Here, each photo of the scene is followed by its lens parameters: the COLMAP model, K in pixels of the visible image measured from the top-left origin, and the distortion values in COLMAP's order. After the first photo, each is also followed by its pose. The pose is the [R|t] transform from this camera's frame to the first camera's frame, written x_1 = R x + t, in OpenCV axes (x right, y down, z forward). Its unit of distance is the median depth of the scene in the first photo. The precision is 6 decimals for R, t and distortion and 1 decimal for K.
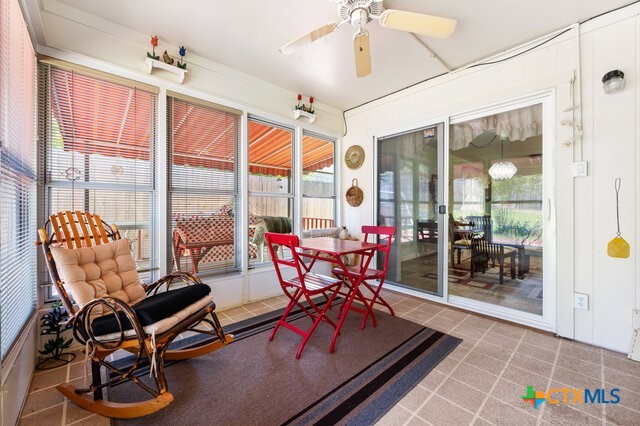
lens RADIAL K [[253.2, 0, 314.1], [0, 253.2, 212.9], [0, 0, 1]] dist [-0.003099, 0.000829]
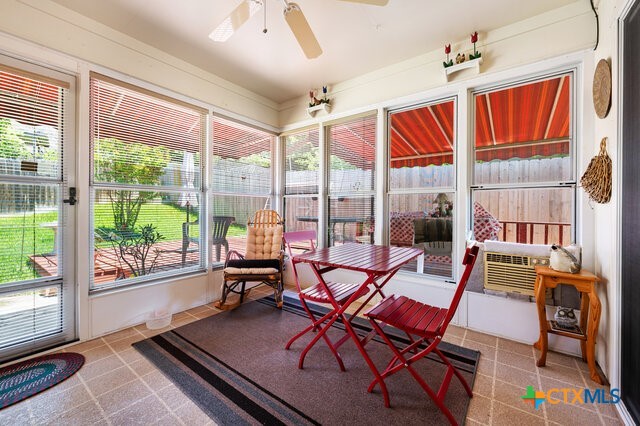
lens RADIAL K [[253.2, 0, 314.2], [0, 253.2, 208.9], [0, 0, 1]] dist [-0.003099, 0.000829]
pose [[0.192272, -0.004676, -0.981331, 0.693235], [-0.015453, 0.999850, -0.007792, -0.001977], [0.981220, 0.016663, 0.192171, 0.626323]]
